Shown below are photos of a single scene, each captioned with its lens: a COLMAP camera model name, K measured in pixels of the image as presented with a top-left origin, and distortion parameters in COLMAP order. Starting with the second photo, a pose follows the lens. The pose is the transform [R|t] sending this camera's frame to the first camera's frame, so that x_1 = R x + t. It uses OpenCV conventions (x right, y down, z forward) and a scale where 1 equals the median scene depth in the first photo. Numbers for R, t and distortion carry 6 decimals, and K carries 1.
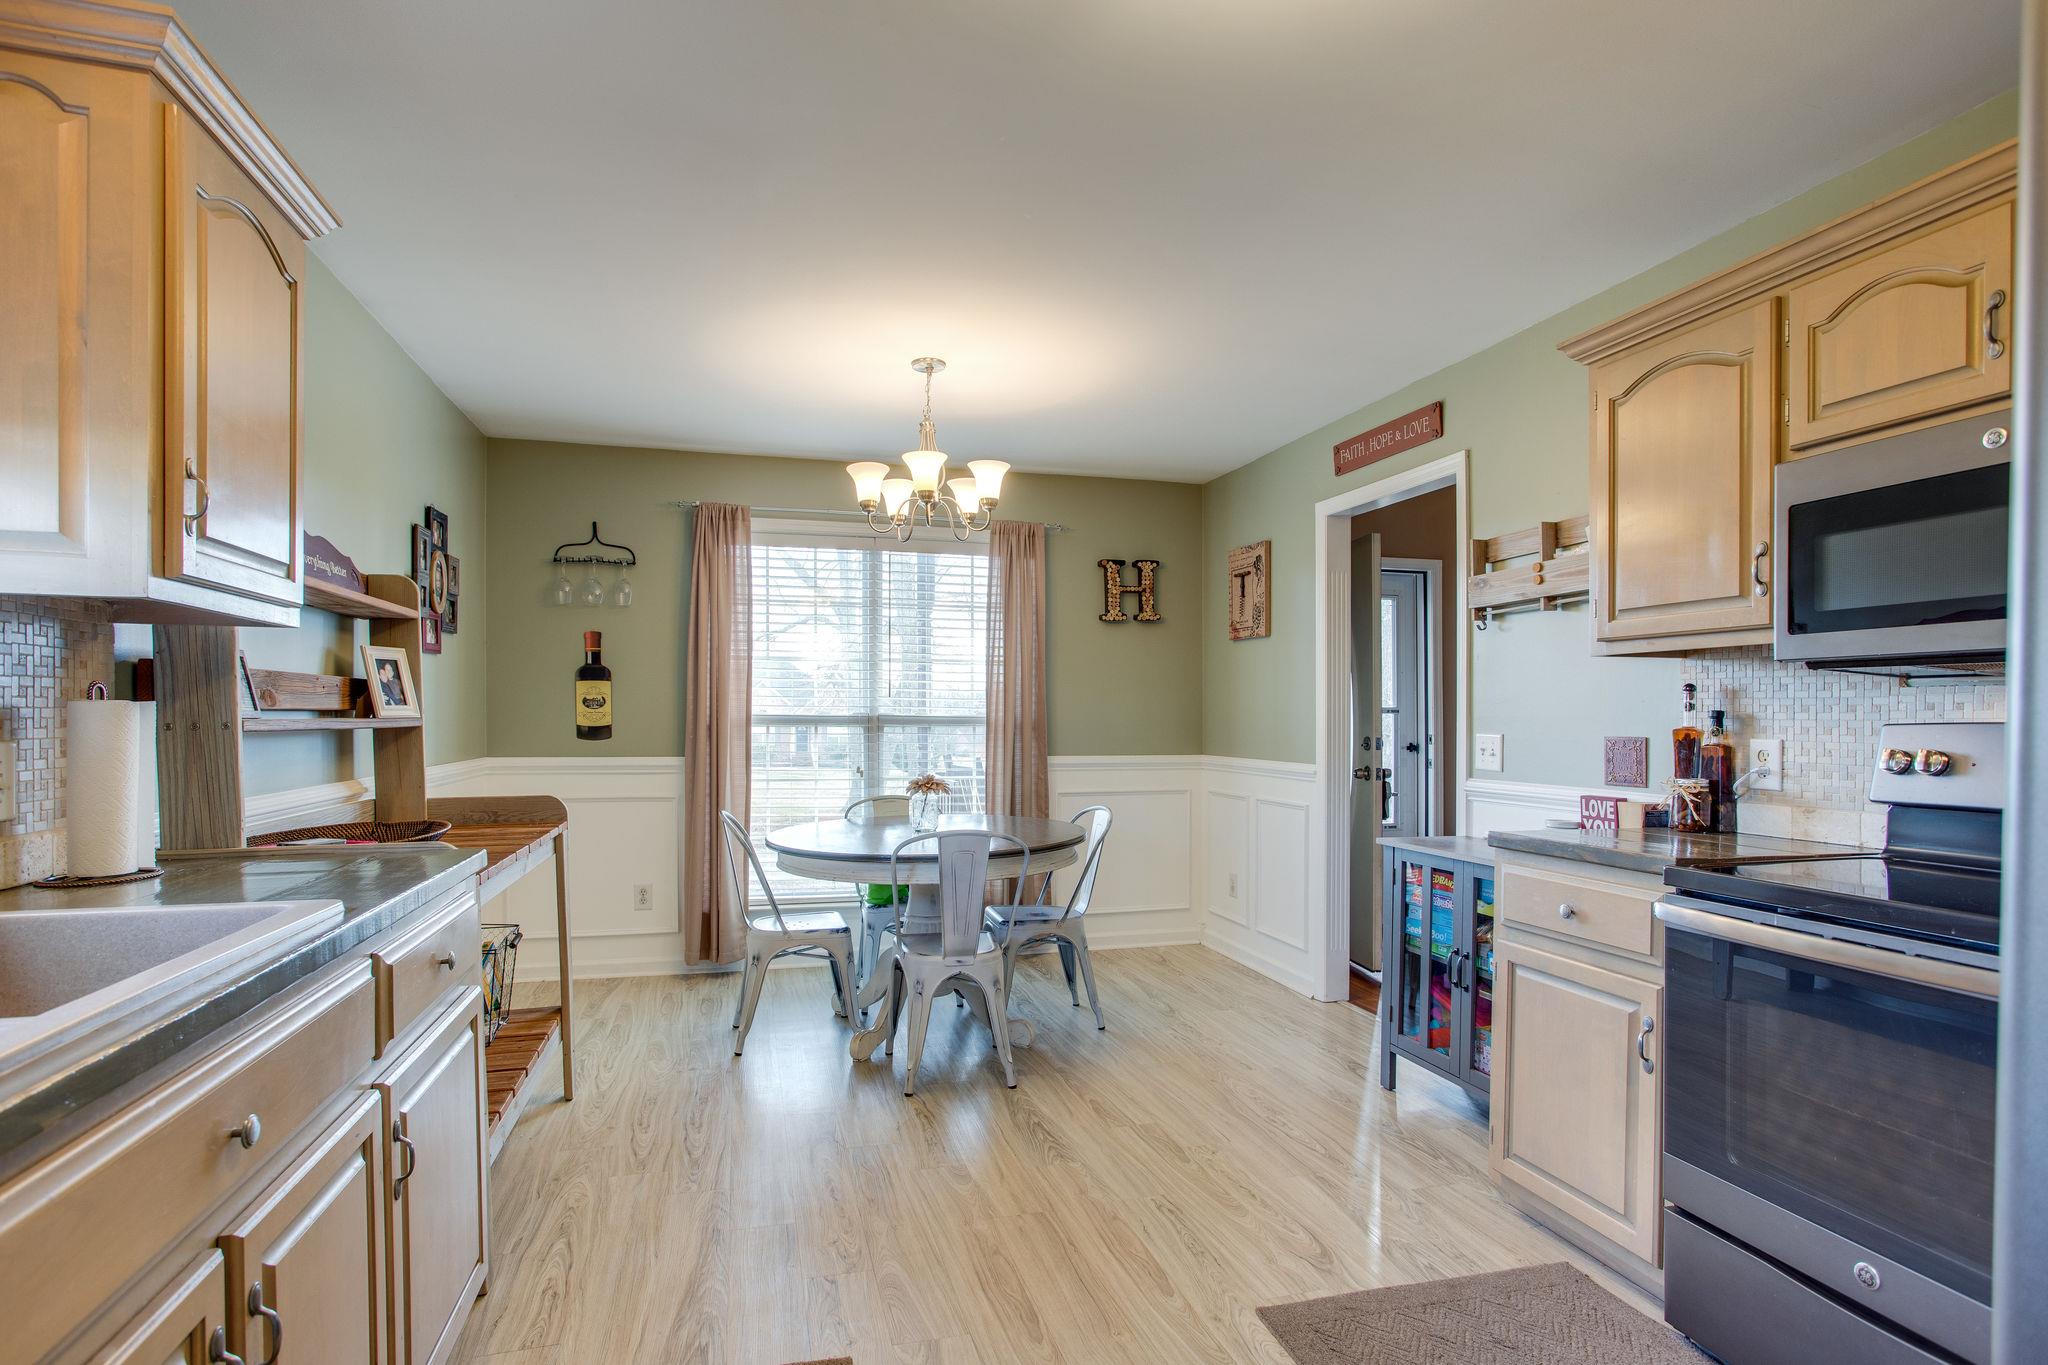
lens RADIAL K [[1031.8, 0, 1015.3], [0, 1031.8, 691.7], [0, 0, 1]] dist [-0.001093, 0.000641]
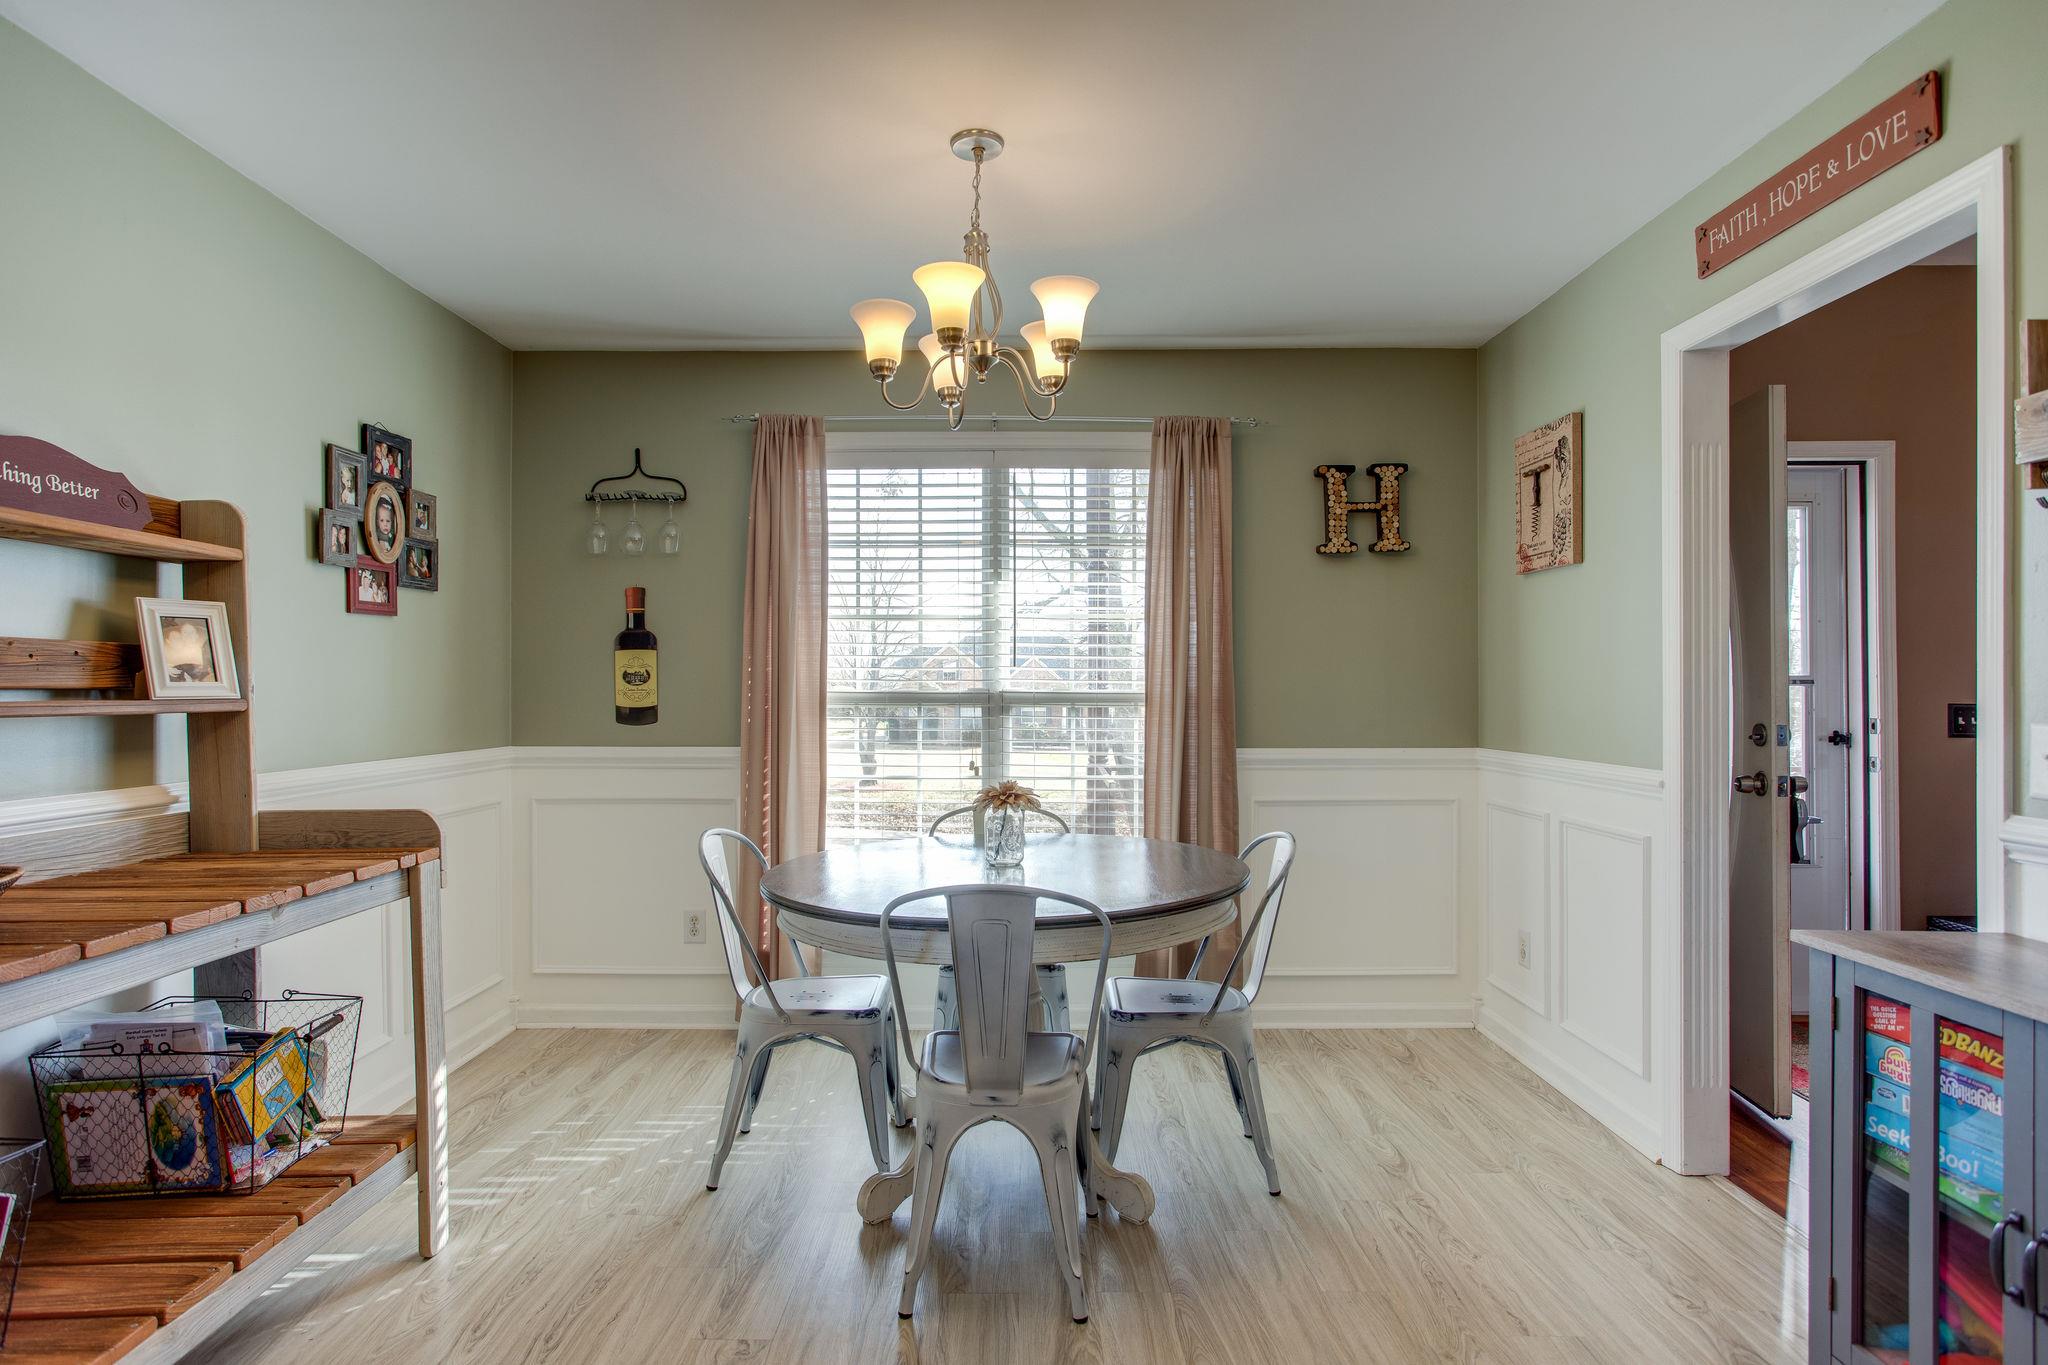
lens RADIAL K [[936.6, 0, 1106.0], [0, 936.6, 684.2], [0, 0, 1]] dist [-0.012464, 0.017702]
pose [[0.964159, -0.007199, -0.265229, 0.125598], [0.010959, 0.999859, 0.012701, 0.010256], [0.265100, -0.015152, 0.964102, 0.397908]]
